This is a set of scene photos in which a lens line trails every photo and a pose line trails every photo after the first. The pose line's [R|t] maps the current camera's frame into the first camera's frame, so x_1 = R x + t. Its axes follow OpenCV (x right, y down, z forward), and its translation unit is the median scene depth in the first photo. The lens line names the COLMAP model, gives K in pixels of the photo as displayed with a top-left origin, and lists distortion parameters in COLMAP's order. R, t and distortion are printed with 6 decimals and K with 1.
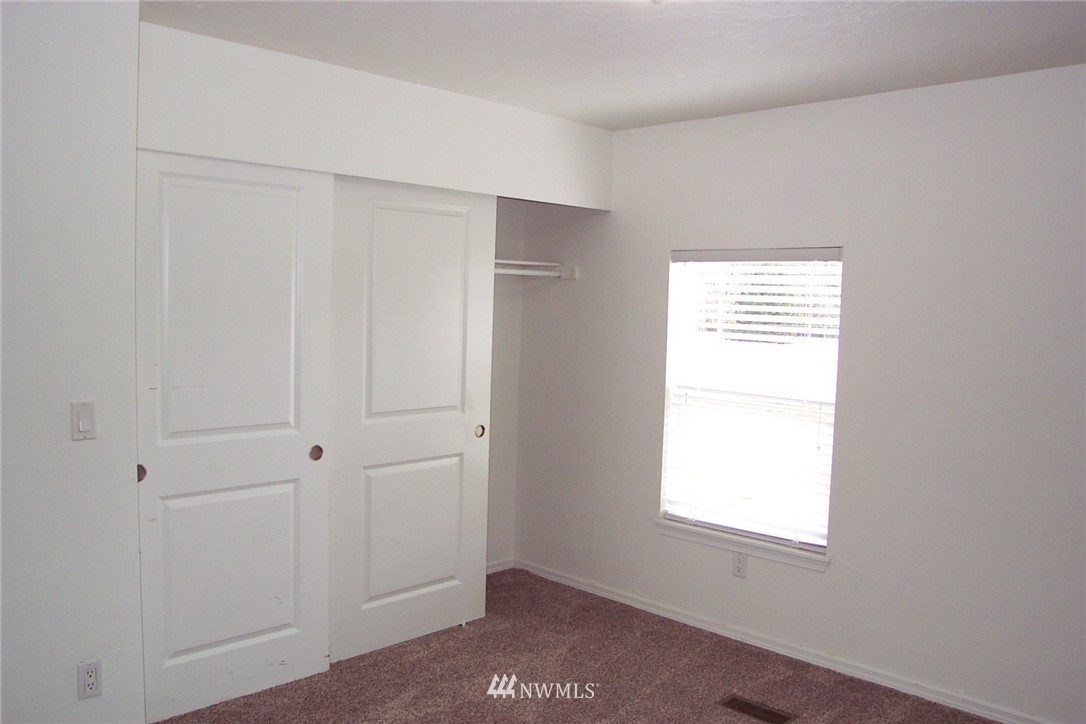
lens RADIAL K [[911.0, 0, 543.0], [0, 911.0, 362.0], [0, 0, 1]] dist [0.092676, 0.002739]
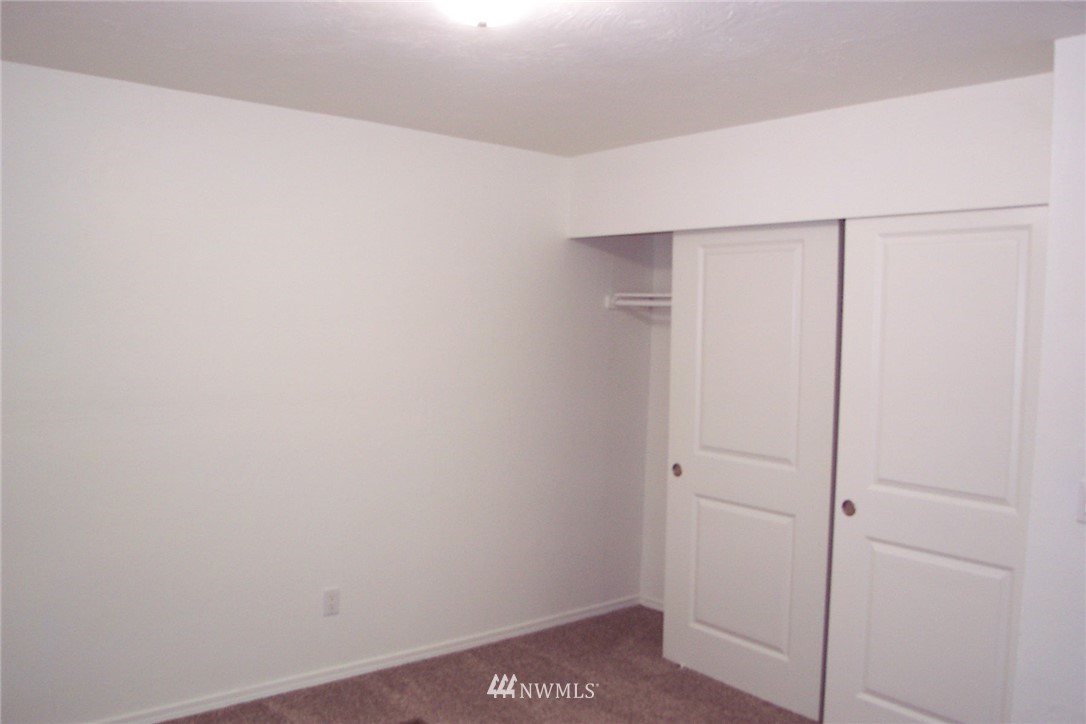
lens RADIAL K [[880.0, 0, 543.0], [0, 880.0, 362.0], [0, 0, 1]] dist [-0.106620, 0.014263]
pose [[-0.121488, 0.006036, -0.992575, 0.825097], [-0.096584, 0.995164, 0.017873, -0.039127], [0.987883, 0.098039, -0.120317, 0.917550]]
